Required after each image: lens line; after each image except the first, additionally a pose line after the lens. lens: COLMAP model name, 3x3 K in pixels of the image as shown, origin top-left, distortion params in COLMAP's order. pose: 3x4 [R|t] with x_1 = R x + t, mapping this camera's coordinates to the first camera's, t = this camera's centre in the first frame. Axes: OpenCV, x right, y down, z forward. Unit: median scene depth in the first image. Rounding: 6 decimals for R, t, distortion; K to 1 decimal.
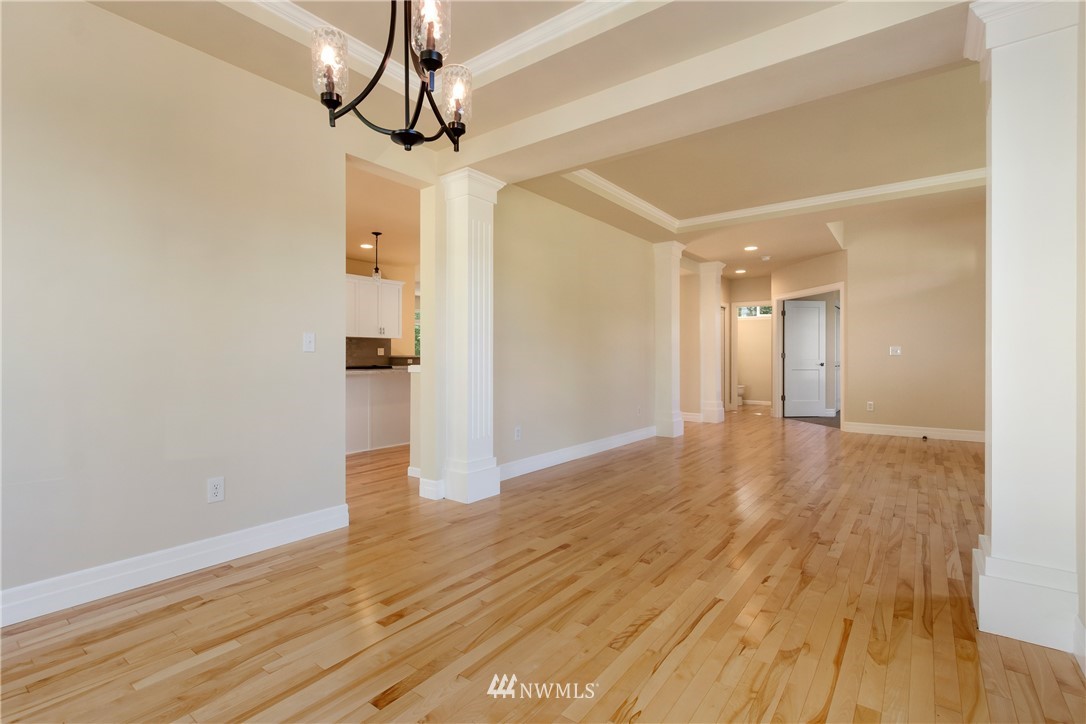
lens RADIAL K [[506.3, 0, 537.4], [0, 506.3, 359.1], [0, 0, 1]] dist [0.008711, -0.000622]
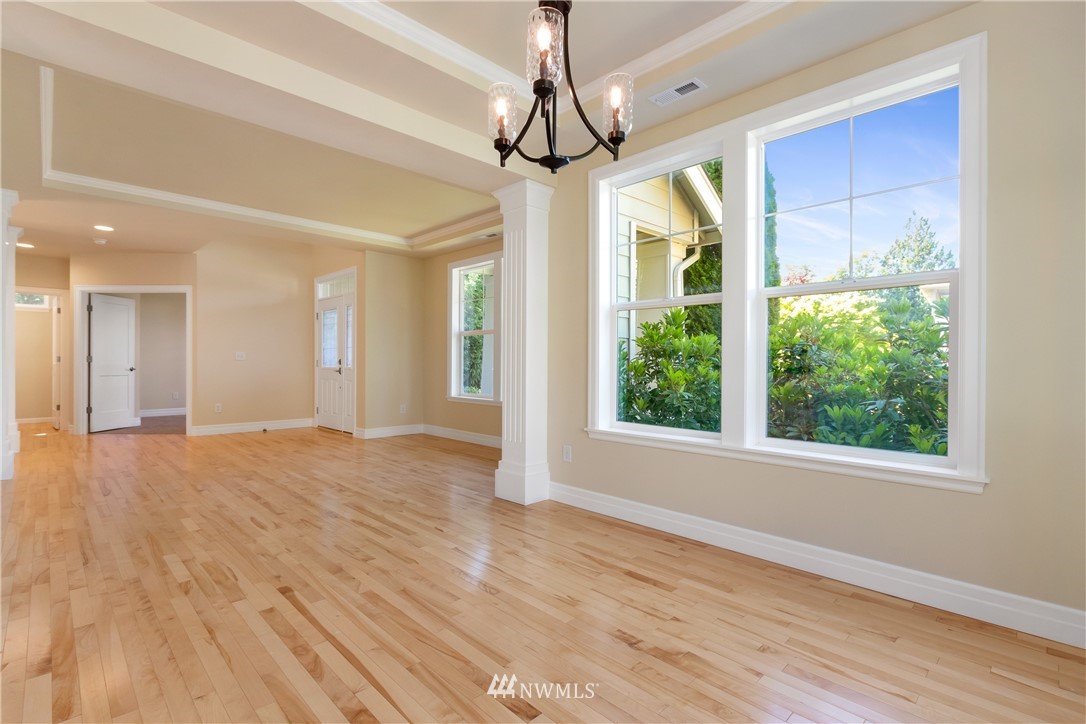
lens RADIAL K [[506.3, 0, 537.4], [0, 506.3, 359.1], [0, 0, 1]] dist [0.008711, -0.000622]
pose [[0.153768, 0.006735, 0.988084, -0.636211], [-0.001091, 0.999977, -0.006646, -0.005331], [-0.988106, -0.000056, 0.153772, 0.410692]]
